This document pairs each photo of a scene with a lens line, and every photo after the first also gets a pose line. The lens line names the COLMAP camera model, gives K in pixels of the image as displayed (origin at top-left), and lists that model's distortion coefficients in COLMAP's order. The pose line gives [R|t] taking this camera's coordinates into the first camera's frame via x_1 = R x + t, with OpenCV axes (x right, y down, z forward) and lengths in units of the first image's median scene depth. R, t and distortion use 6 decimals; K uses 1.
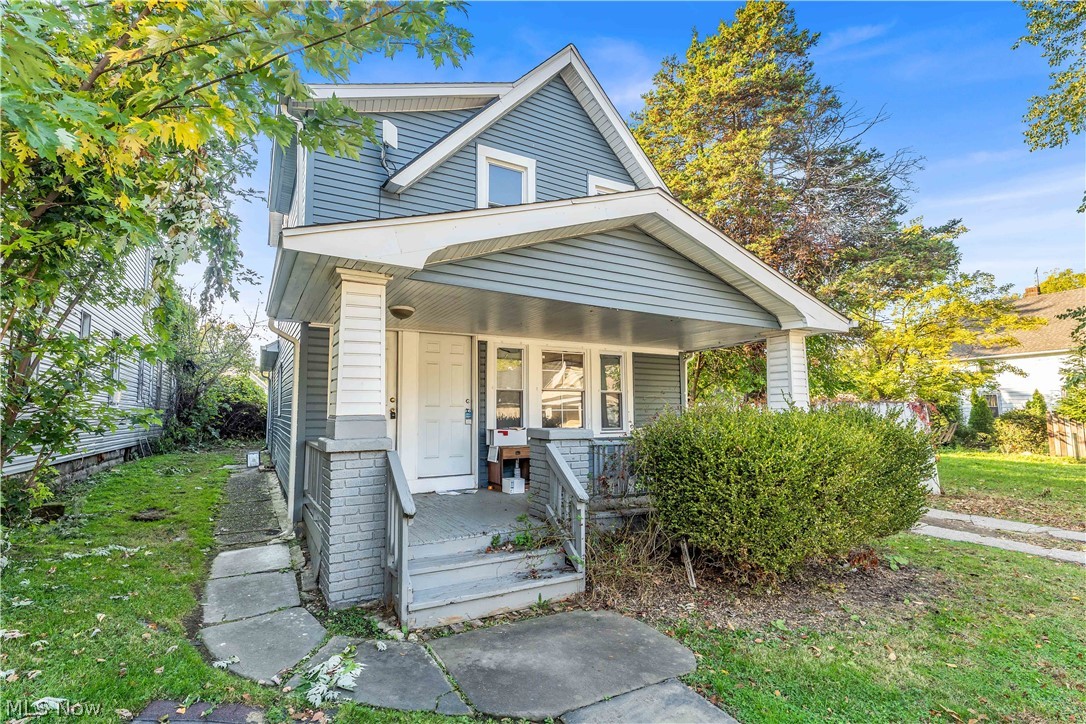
lens RADIAL K [[462.2, 0, 540.4], [0, 462.2, 383.2], [0, 0, 1]] dist [0.000879, 0.000054]
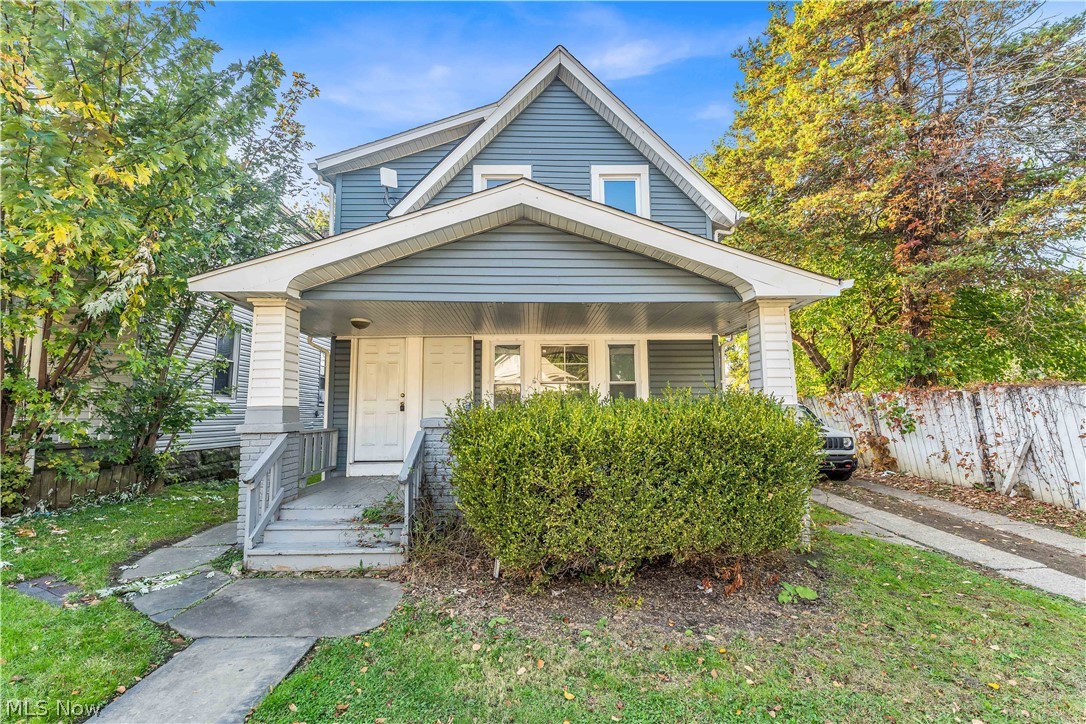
lens RADIAL K [[455.5, 0, 550.7], [0, 455.5, 370.2], [0, 0, 1]] dist [0.000428, -0.000011]
pose [[0.900825, -0.043091, -0.432038, 0.501626], [0.033966, 0.999007, -0.028819, 0.017201], [0.432851, 0.011286, 0.901395, 0.094592]]
